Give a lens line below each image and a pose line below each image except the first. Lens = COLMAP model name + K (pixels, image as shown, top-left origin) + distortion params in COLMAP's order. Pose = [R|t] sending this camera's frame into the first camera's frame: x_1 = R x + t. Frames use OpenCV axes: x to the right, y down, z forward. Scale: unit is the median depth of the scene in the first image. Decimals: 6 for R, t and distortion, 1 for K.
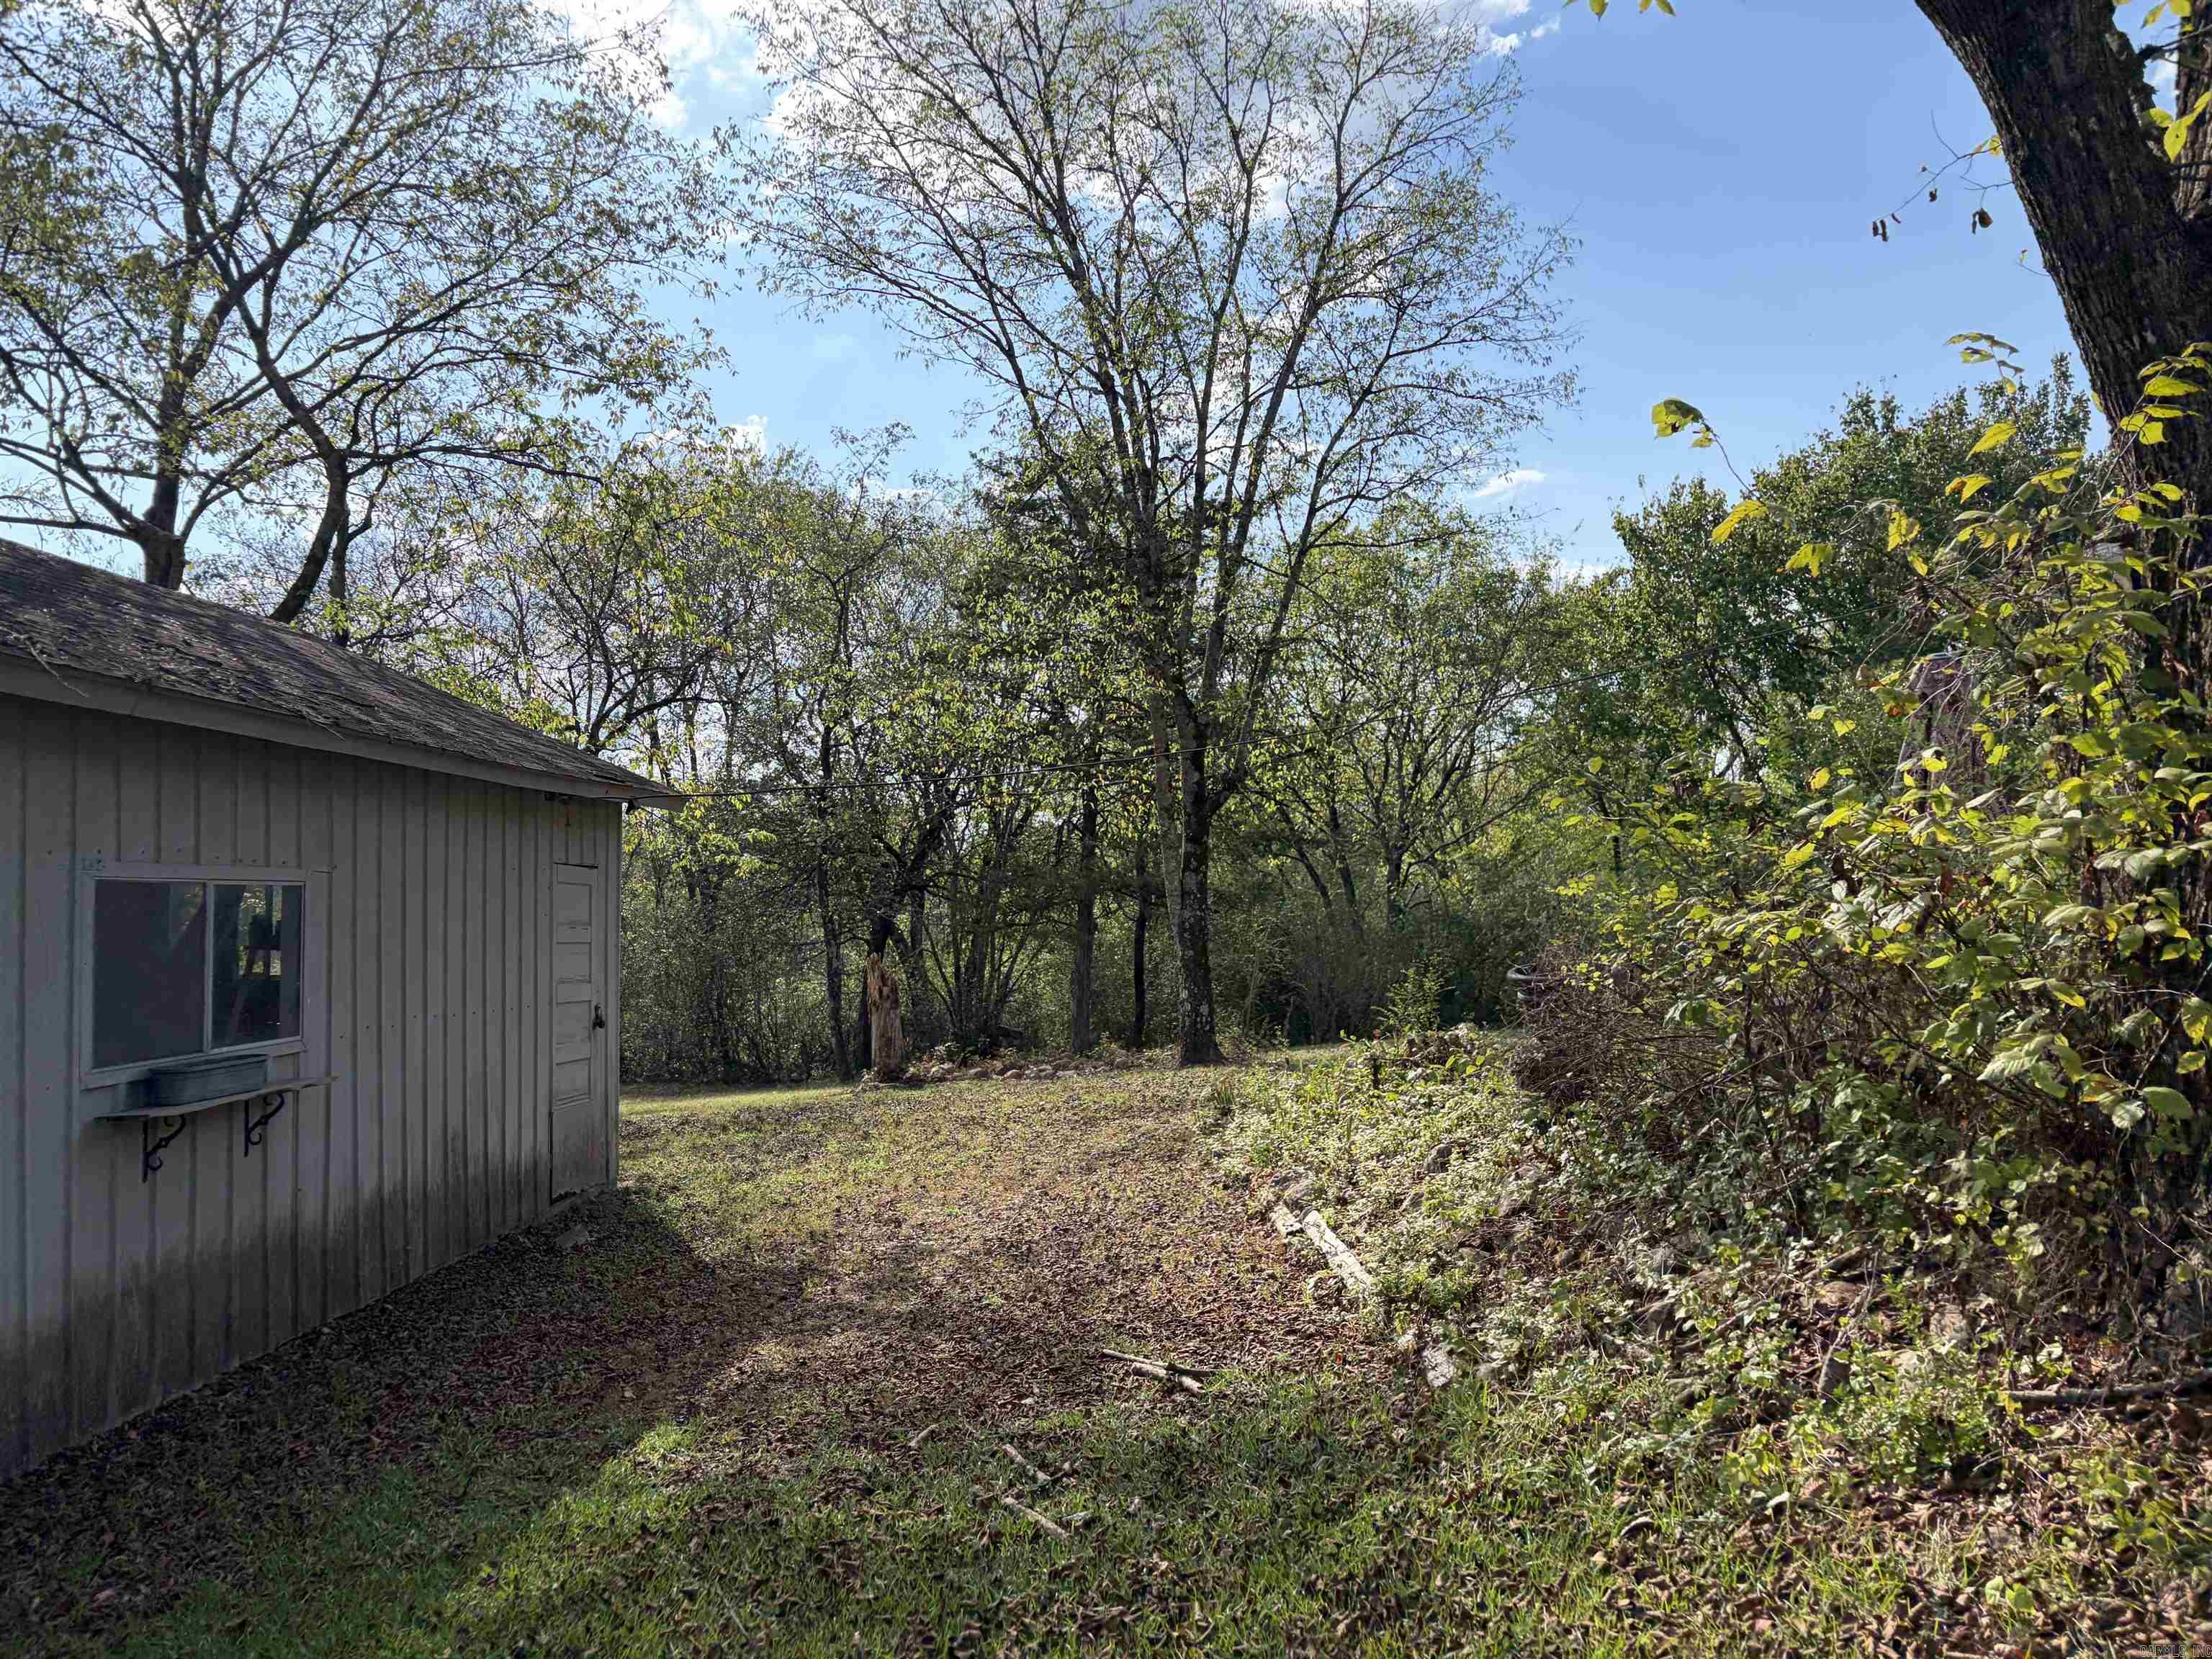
lens RADIAL K [[1672.4, 0, 1099.5], [0, 1672.4, 778.6], [0, 0, 1]] dist [0.049888, -0.061094]
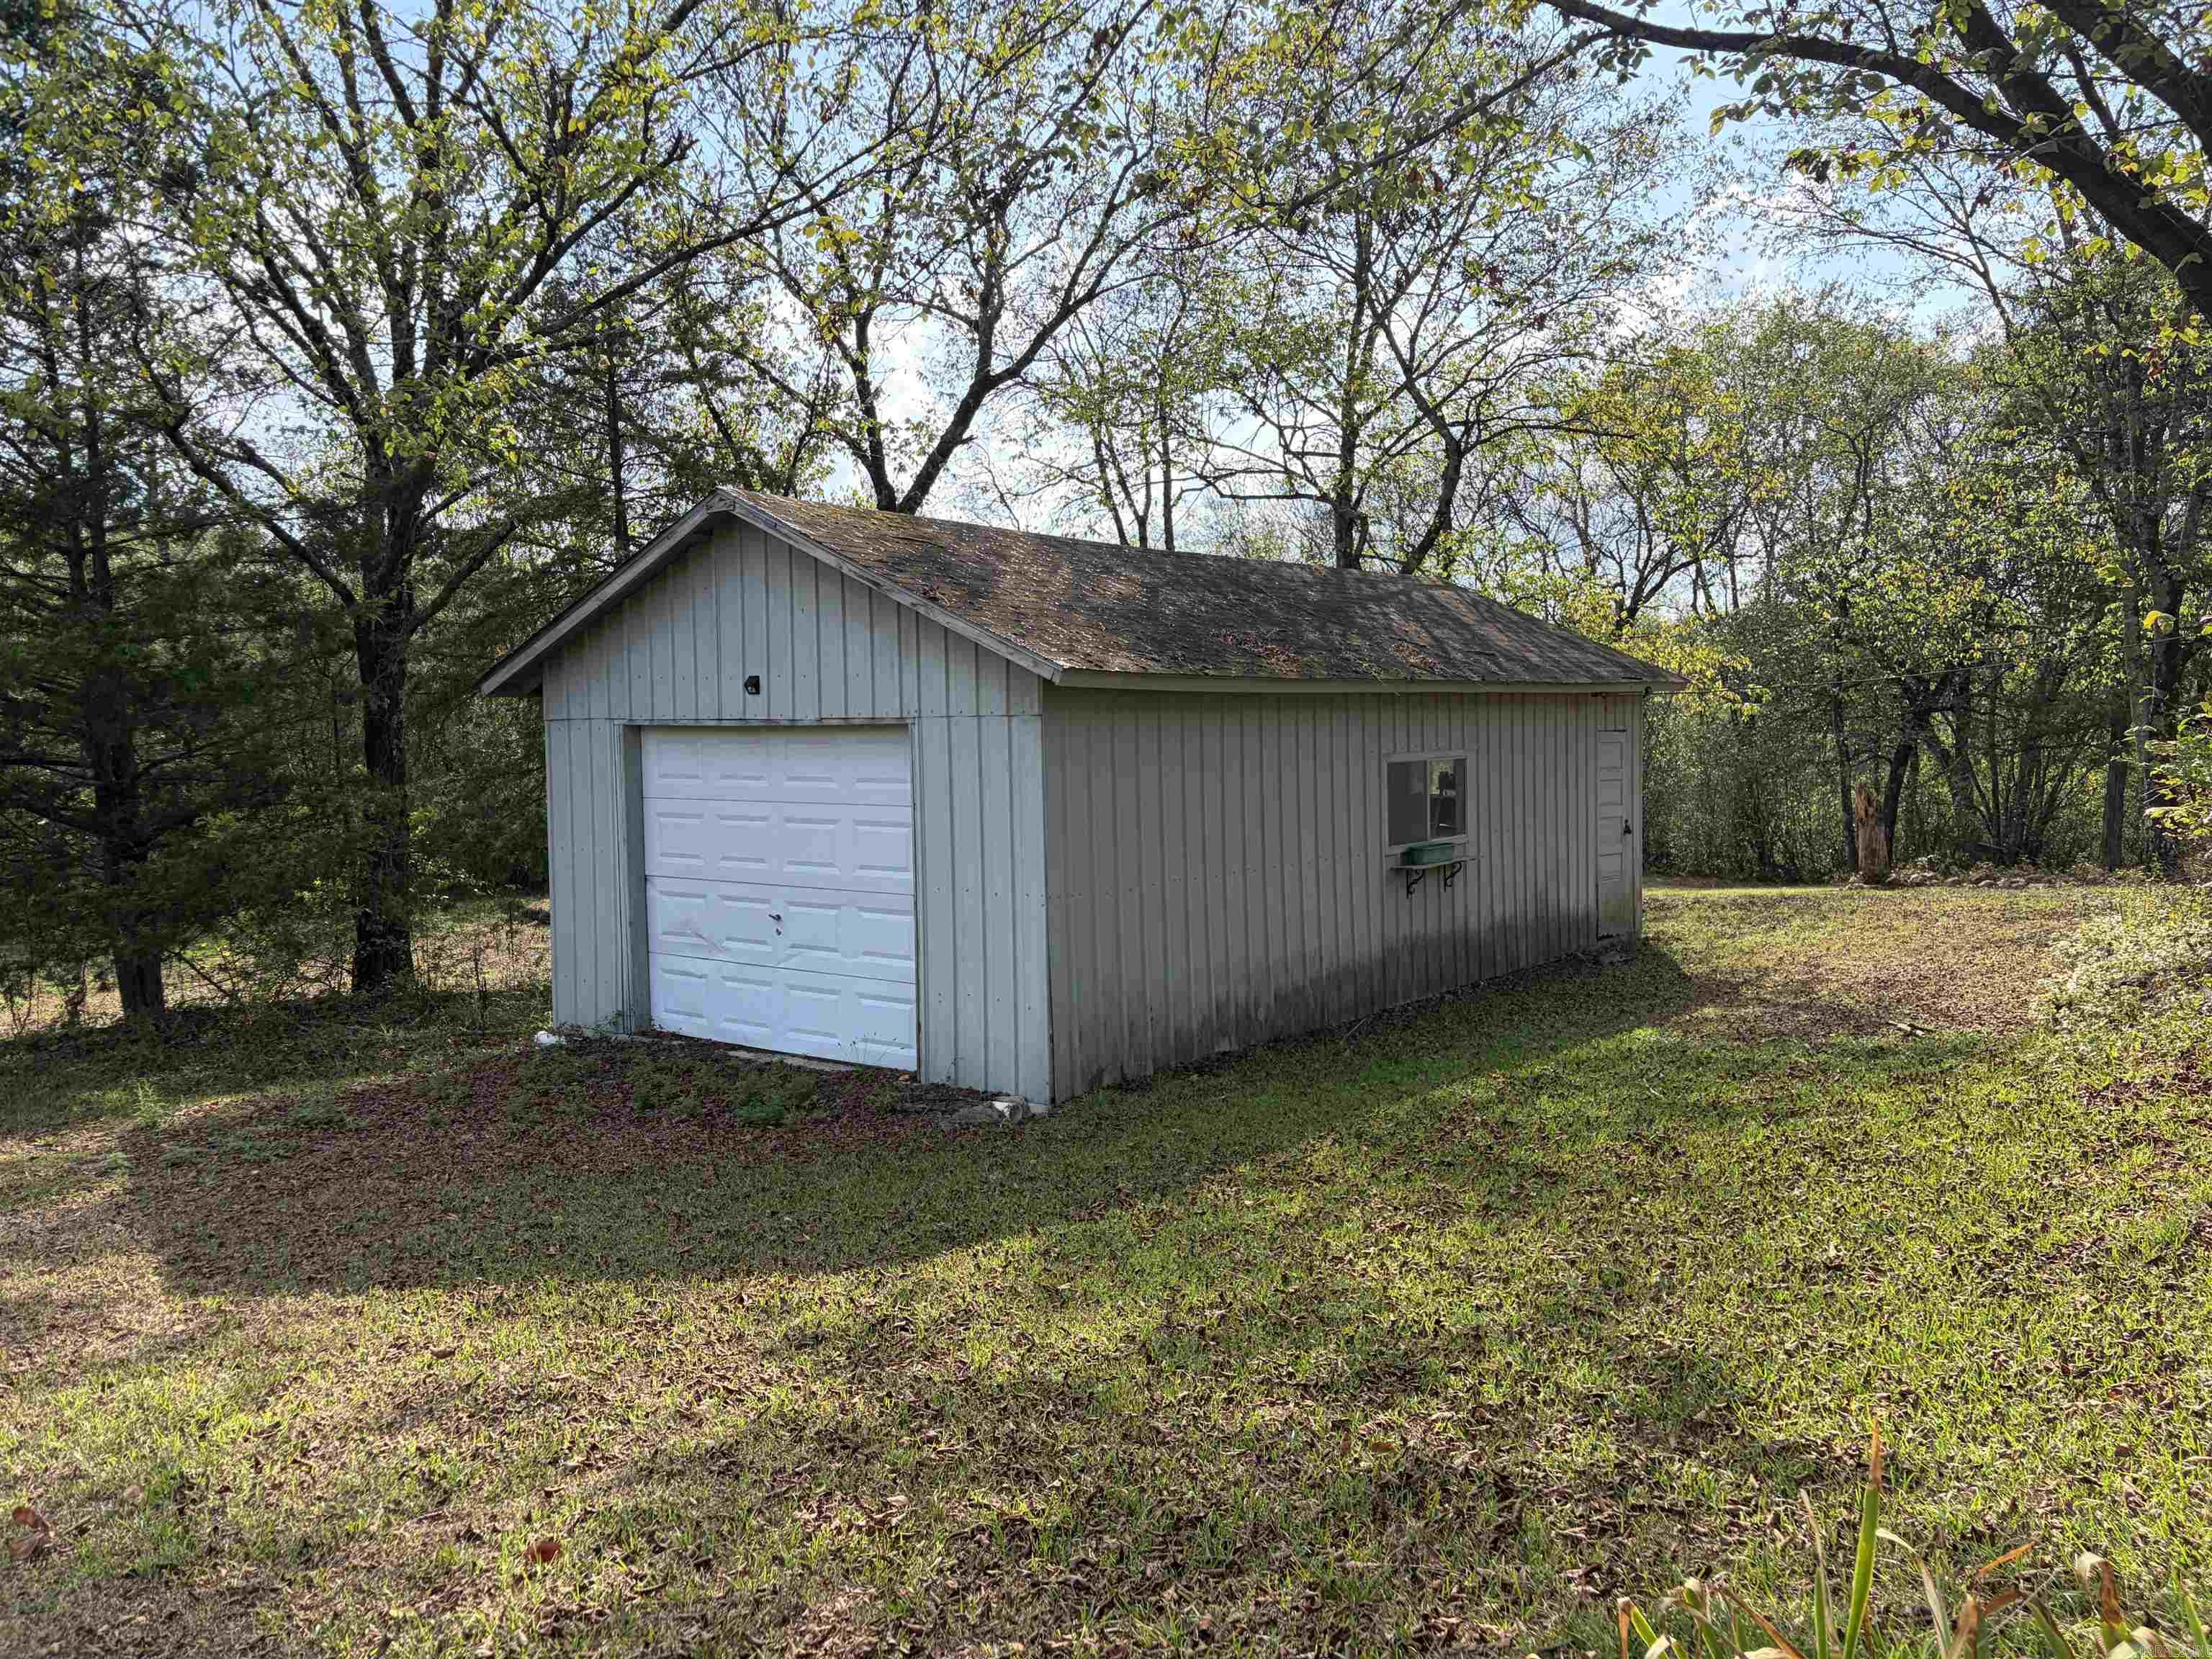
lens RADIAL K [[1672.4, 0, 1105.5], [0, 1672.4, 821.1], [0, 0, 1]] dist [0.049888, -0.061094]
pose [[0.821729, 0.034866, -0.568811, 0.184698], [0.048370, 0.990258, 0.130576, -0.087647], [0.567822, -0.134812, 0.812037, -0.522584]]
